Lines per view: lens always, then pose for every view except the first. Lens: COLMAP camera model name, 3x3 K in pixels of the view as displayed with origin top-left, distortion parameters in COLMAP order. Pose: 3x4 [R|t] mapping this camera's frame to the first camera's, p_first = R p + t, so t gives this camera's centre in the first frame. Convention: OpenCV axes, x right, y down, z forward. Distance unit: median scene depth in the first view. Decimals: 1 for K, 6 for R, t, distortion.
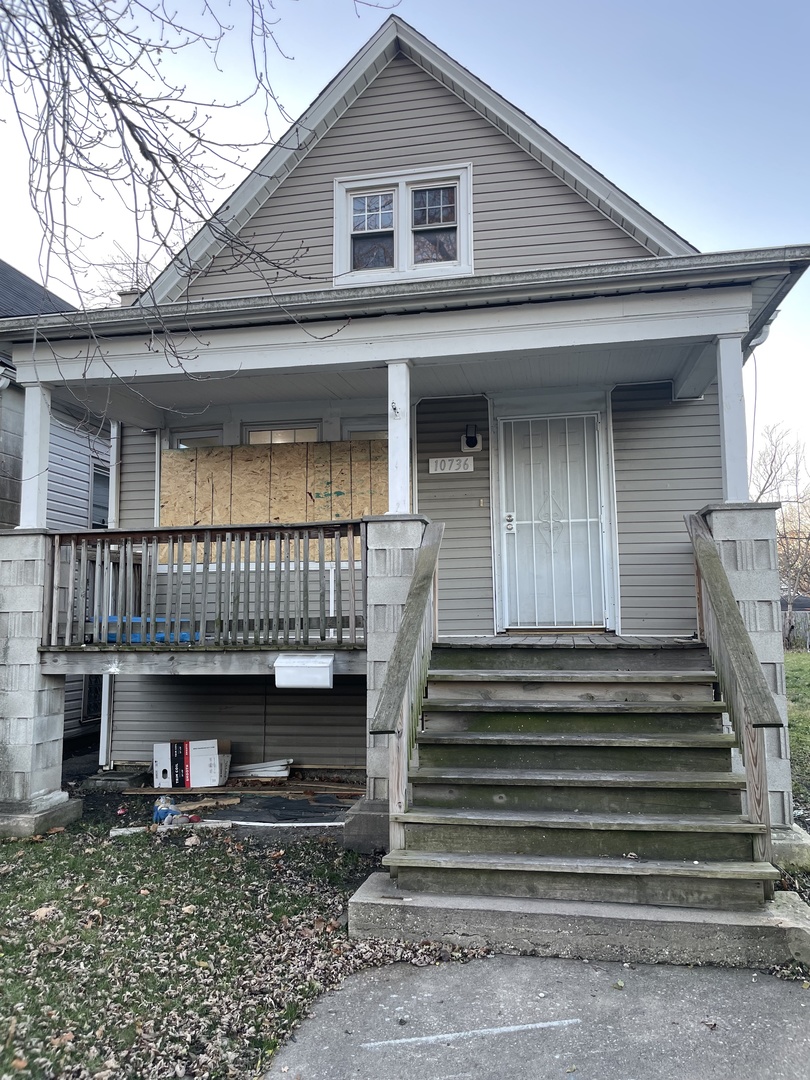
lens RADIAL K [[823.0, 0, 399.1], [0, 823.0, 535.3], [0, 0, 1]] dist [0.095364, -0.138020]
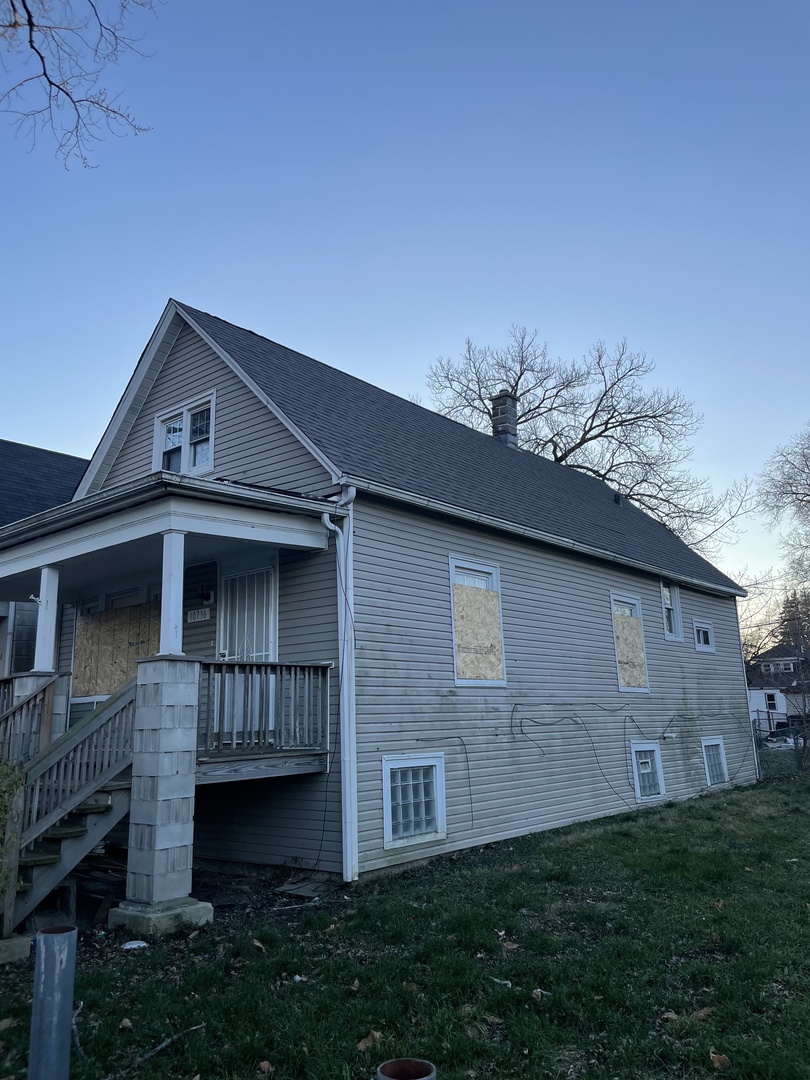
lens RADIAL K [[823.0, 0, 399.1], [0, 823.0, 535.3], [0, 0, 1]] dist [0.095364, -0.138020]
pose [[0.869300, -0.123549, -0.478595, 1.021320], [0.073852, 0.989854, -0.121389, -0.028067], [0.488737, 0.070178, 0.869604, -0.007002]]
